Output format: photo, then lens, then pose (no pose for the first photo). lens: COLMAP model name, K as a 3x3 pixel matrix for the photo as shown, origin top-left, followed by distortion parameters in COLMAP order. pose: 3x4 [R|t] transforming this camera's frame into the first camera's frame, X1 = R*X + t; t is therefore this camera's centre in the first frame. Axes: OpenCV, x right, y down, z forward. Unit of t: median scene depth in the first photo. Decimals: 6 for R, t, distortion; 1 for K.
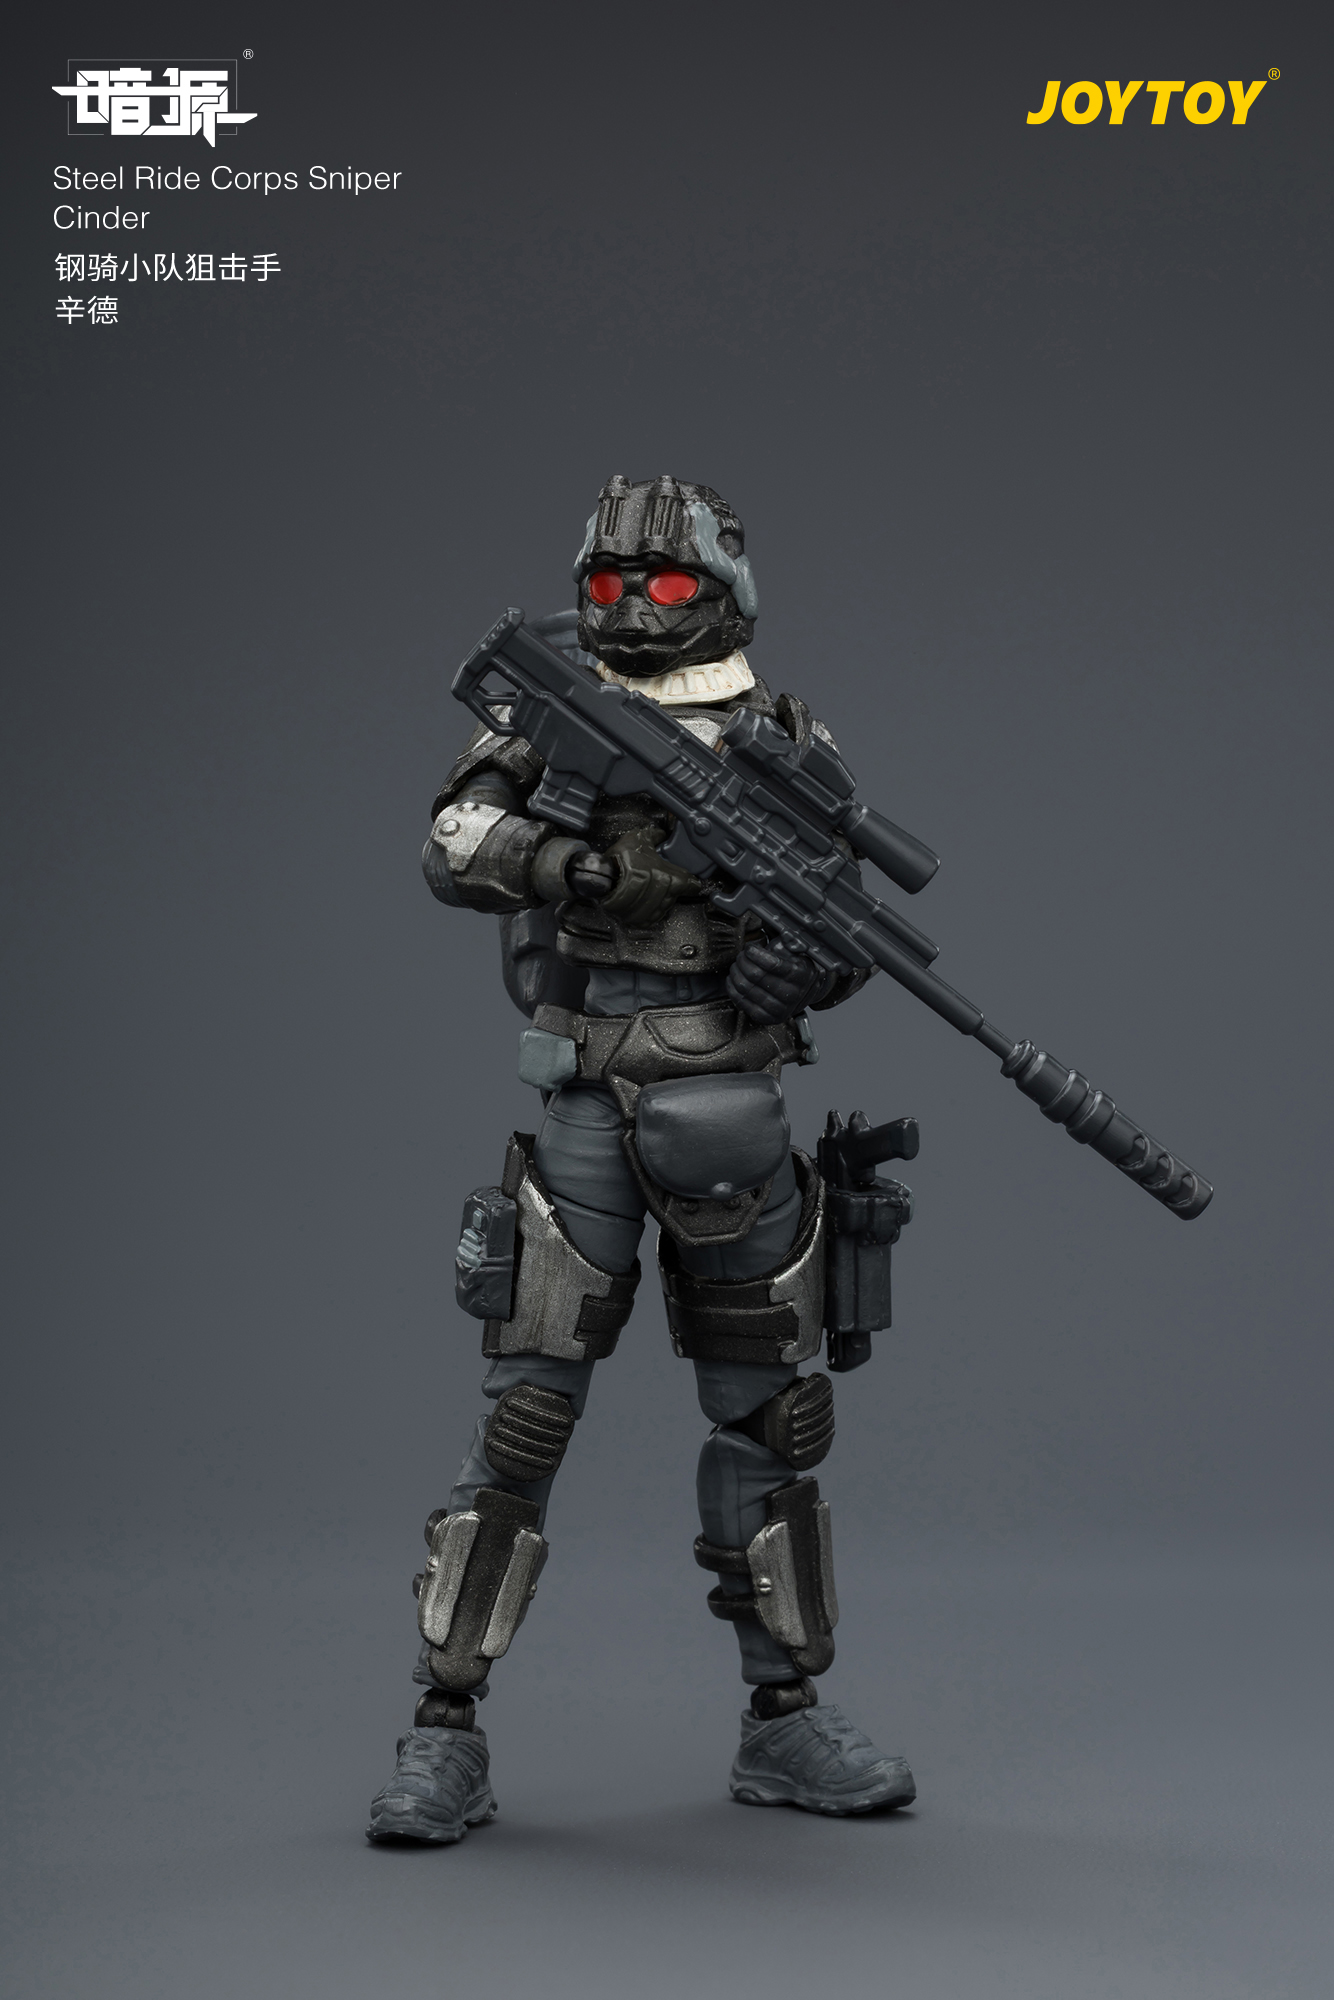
lens RADIAL K [[5676.3, 0, 667.0], [0, 5676.3, 999.9], [0, 0, 1]] dist [0.090051, 0.205806]
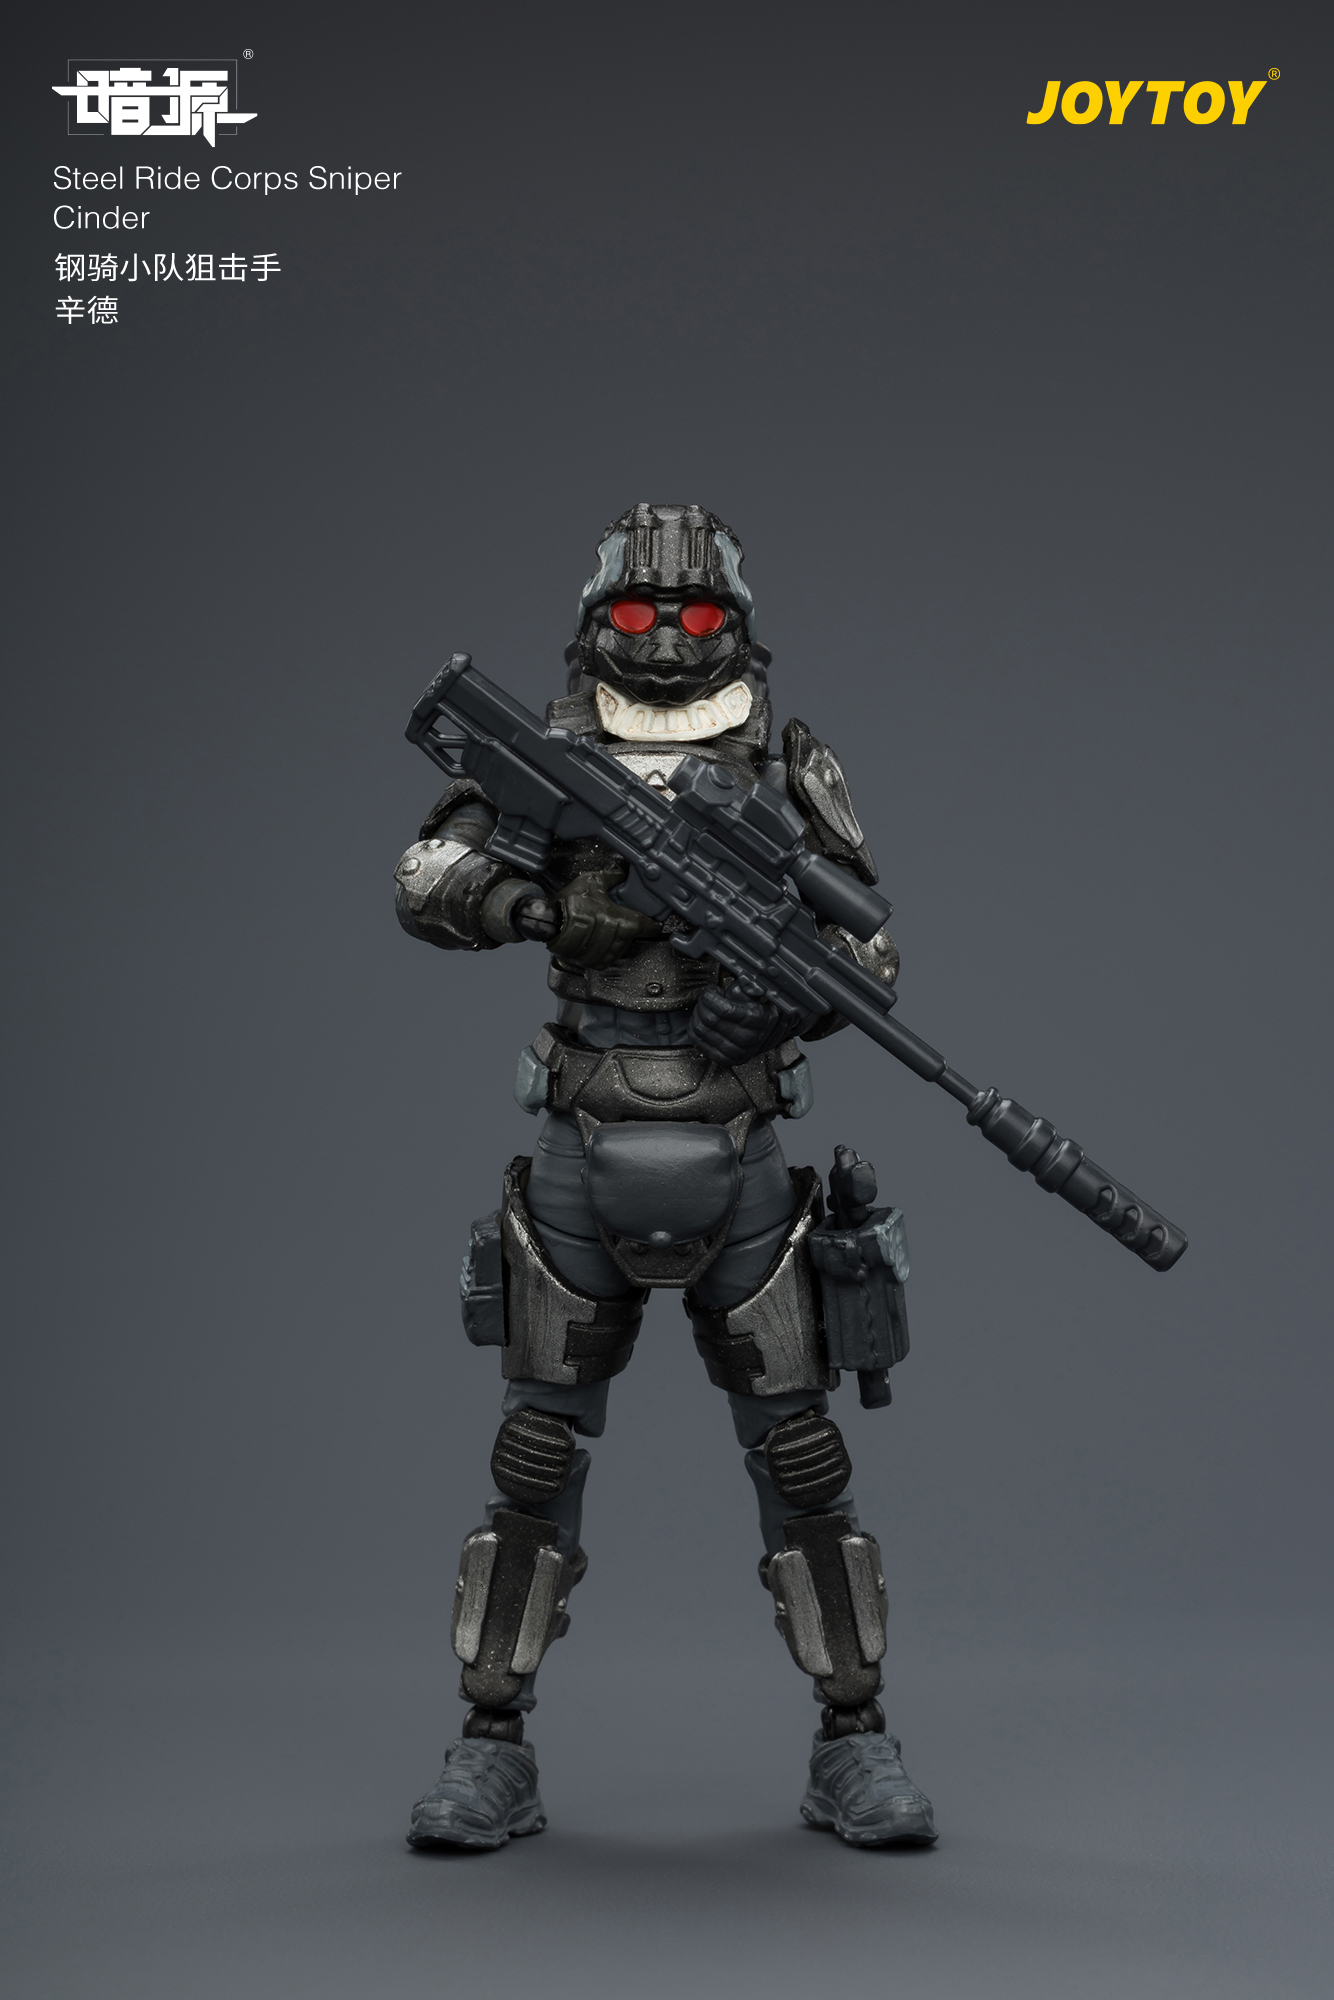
lens RADIAL K [[5676.3, 0, 667.0], [0, 5676.3, 999.9], [0, 0, 1]] dist [0.090051, 0.205806]
pose [[0.989204, 0.020880, -0.145050, 0.153086], [-0.017831, 0.999593, 0.022288, -0.029964], [0.145456, -0.019461, 0.989173, 0.006906]]
